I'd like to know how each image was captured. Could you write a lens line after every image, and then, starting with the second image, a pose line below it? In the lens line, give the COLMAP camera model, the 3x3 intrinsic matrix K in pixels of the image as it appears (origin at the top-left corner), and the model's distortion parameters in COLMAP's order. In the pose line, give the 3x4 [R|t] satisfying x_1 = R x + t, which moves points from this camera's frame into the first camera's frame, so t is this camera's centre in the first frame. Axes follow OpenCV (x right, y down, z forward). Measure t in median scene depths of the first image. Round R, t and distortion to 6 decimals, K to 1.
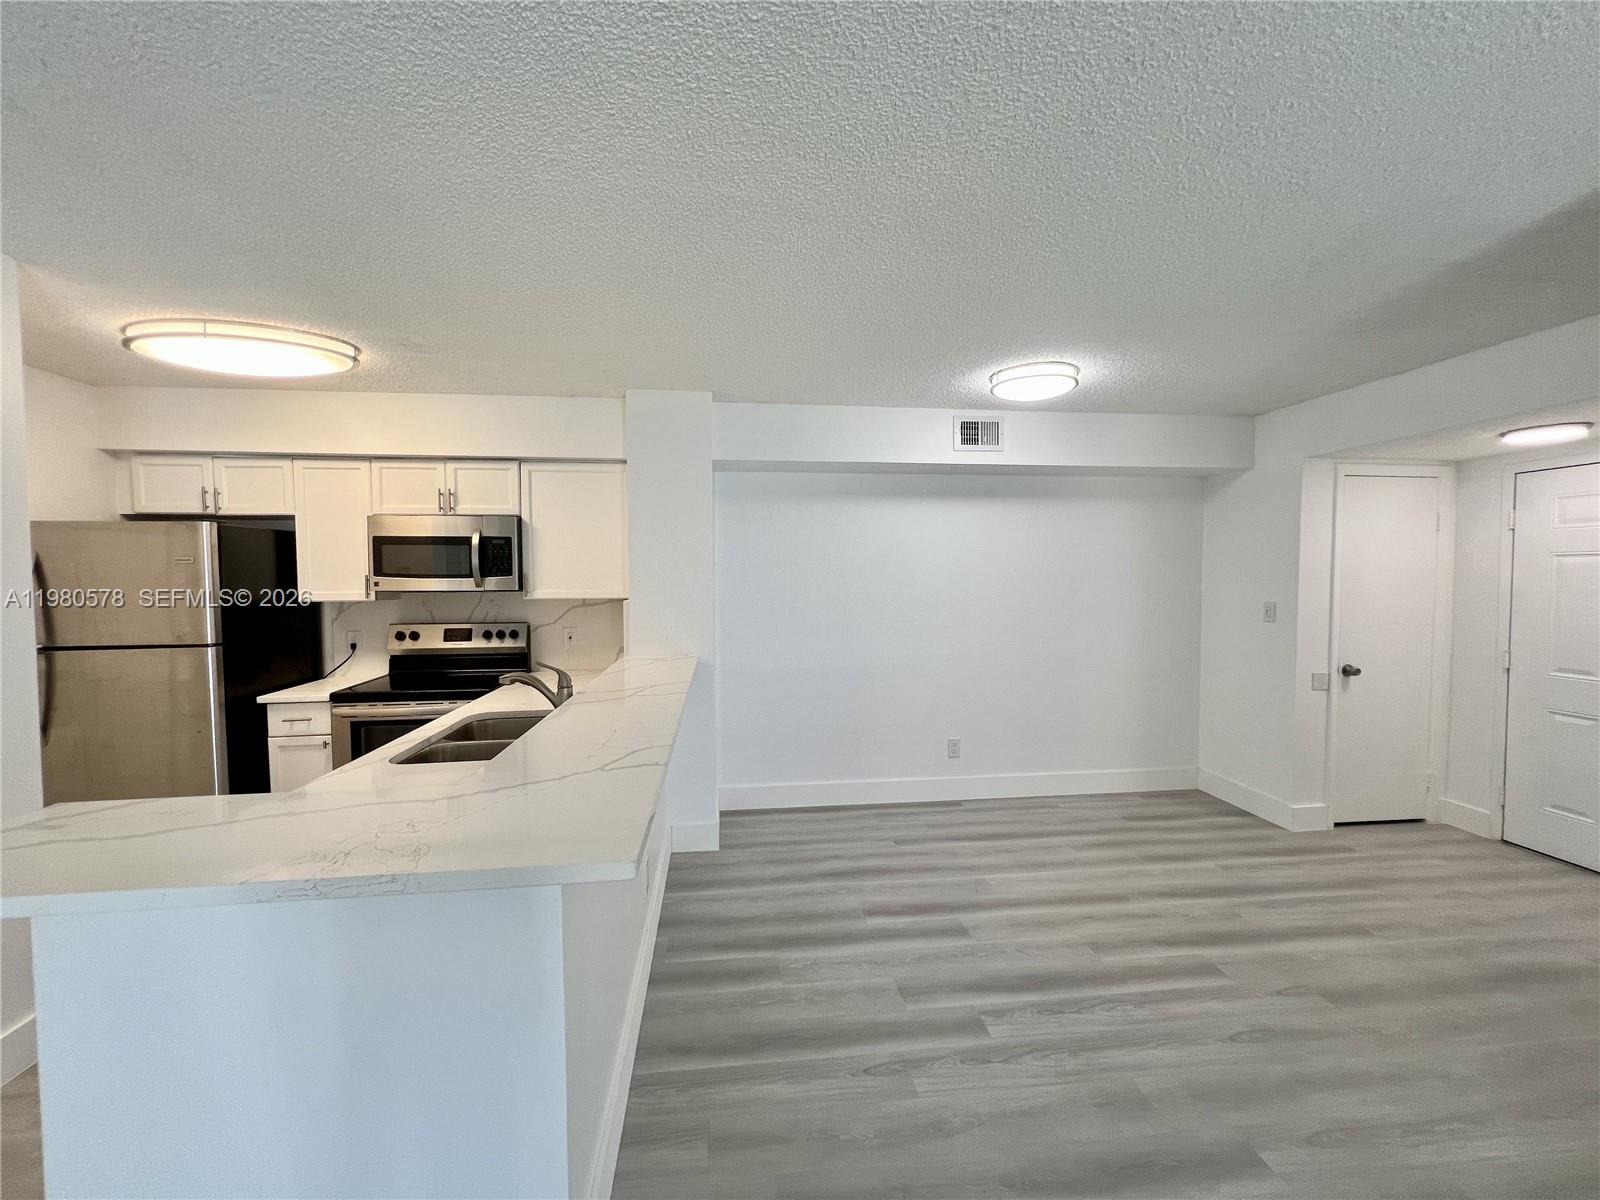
lens RADIAL K [[640.2, 0, 798.7], [0, 640.2, 600.0], [0, 0, 1]] dist [-0.003937, 0.001597]
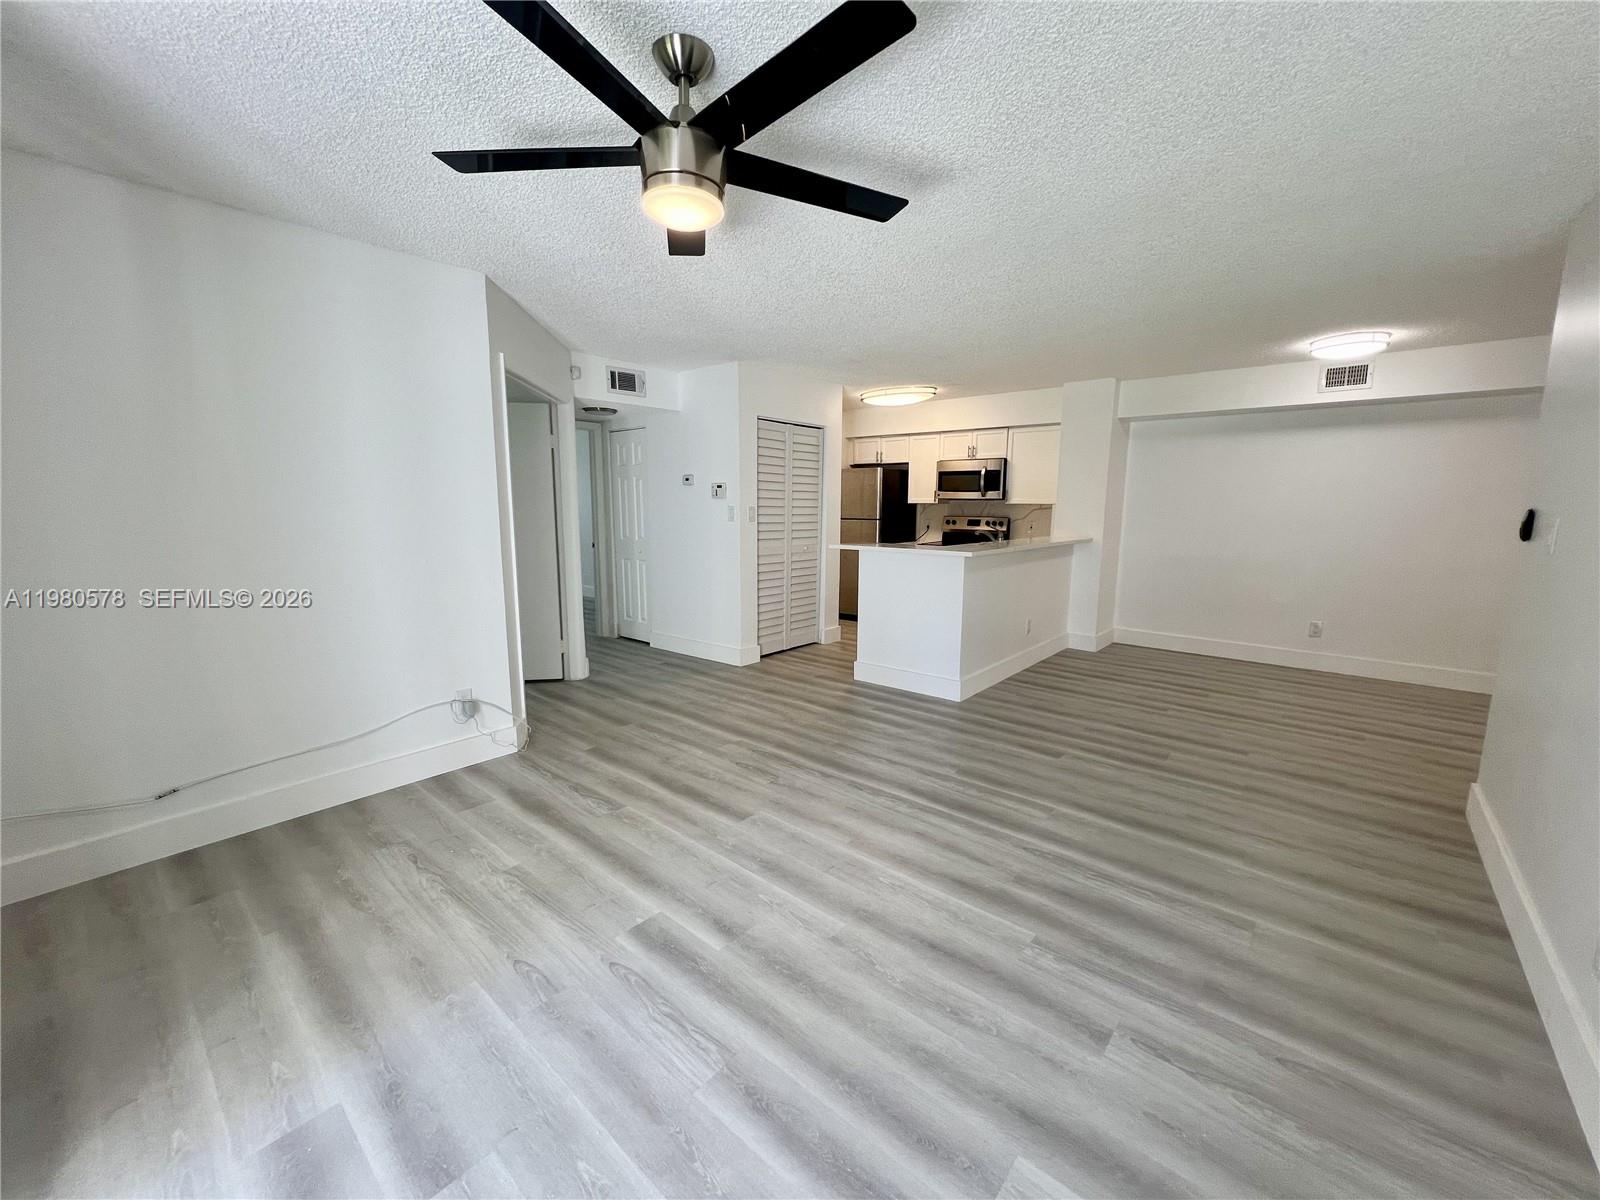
lens RADIAL K [[640.2, 0, 801.0], [0, 640.2, 597.4], [0, 0, 1]] dist [-0.003937, 0.001597]
pose [[0.678772, 0.117116, -0.724950, 0.568790], [-0.037881, 0.991471, 0.124704, 0.061981], [0.733371, -0.057183, 0.677419, -0.737516]]
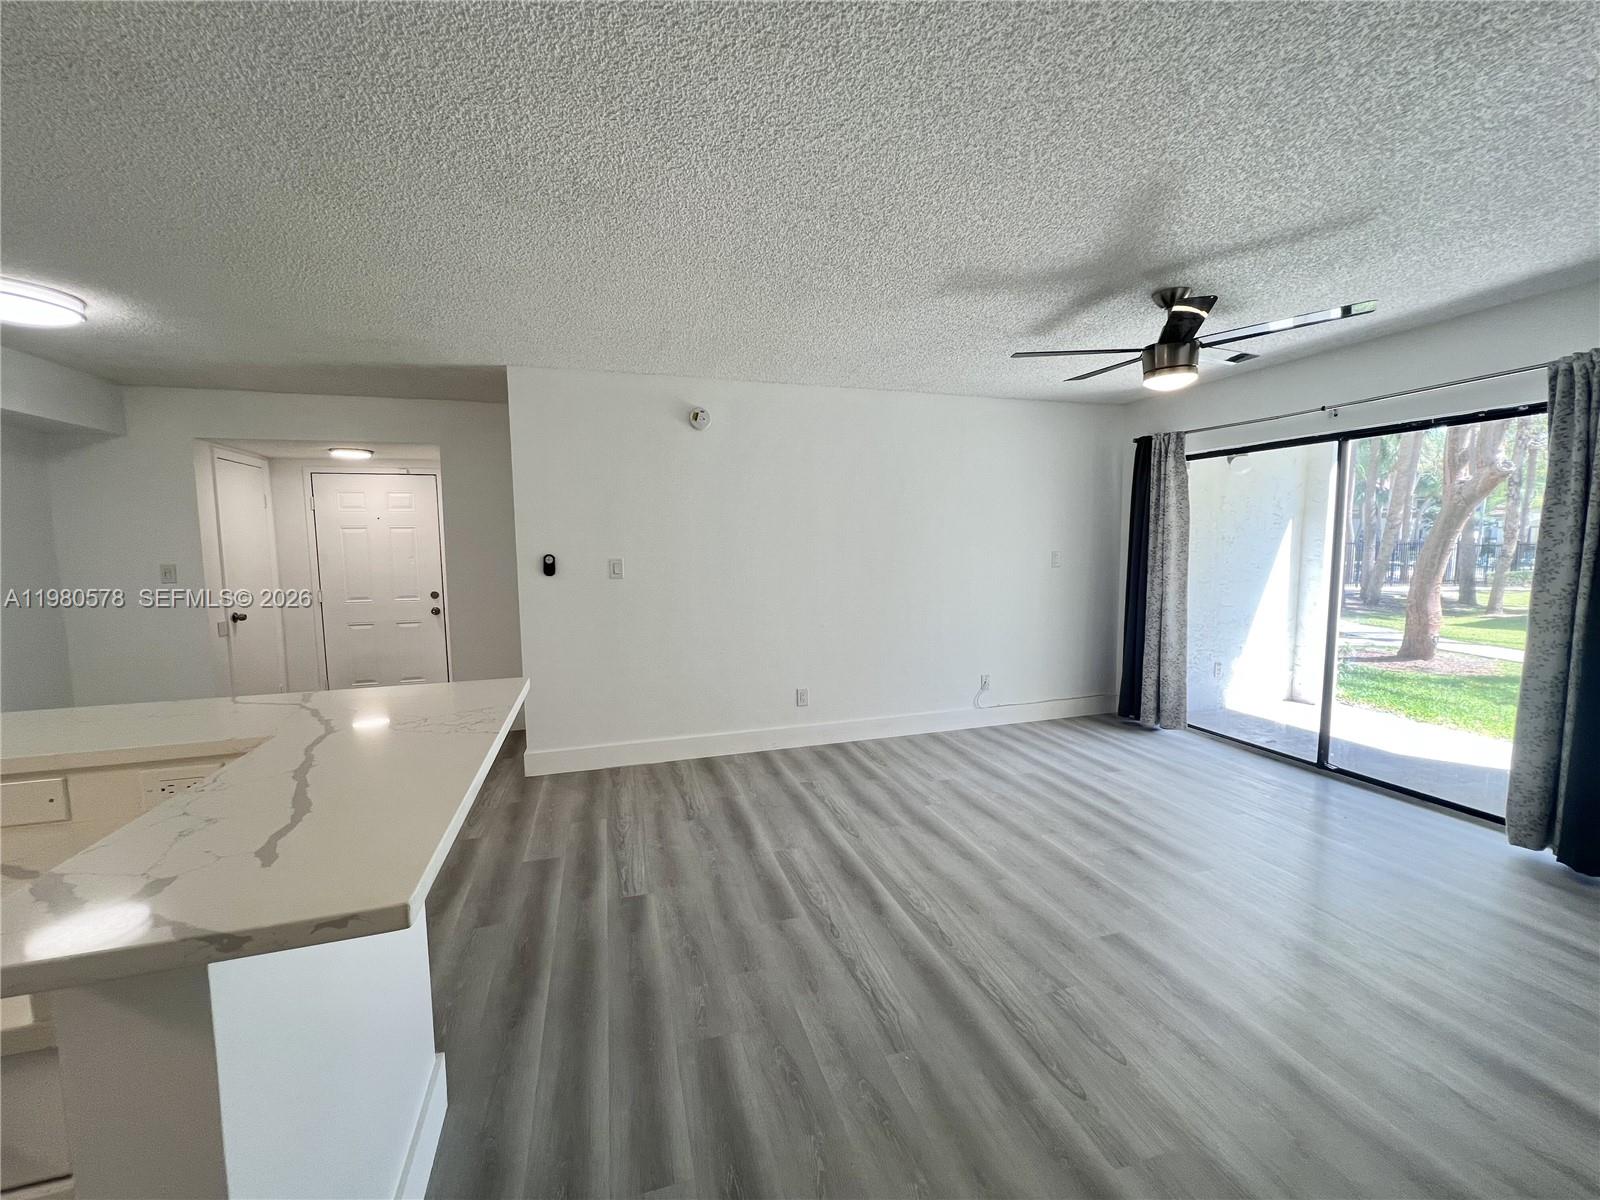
lens RADIAL K [[640.2, 0, 799.5], [0, 640.2, 596.9], [0, 0, 1]] dist [-0.003937, 0.001597]
pose [[-0.180046, -0.077974, 0.980563, -0.595134], [0.049777, 0.994854, 0.088250, 0.017497], [-0.982398, 0.064699, -0.175238, 0.153897]]
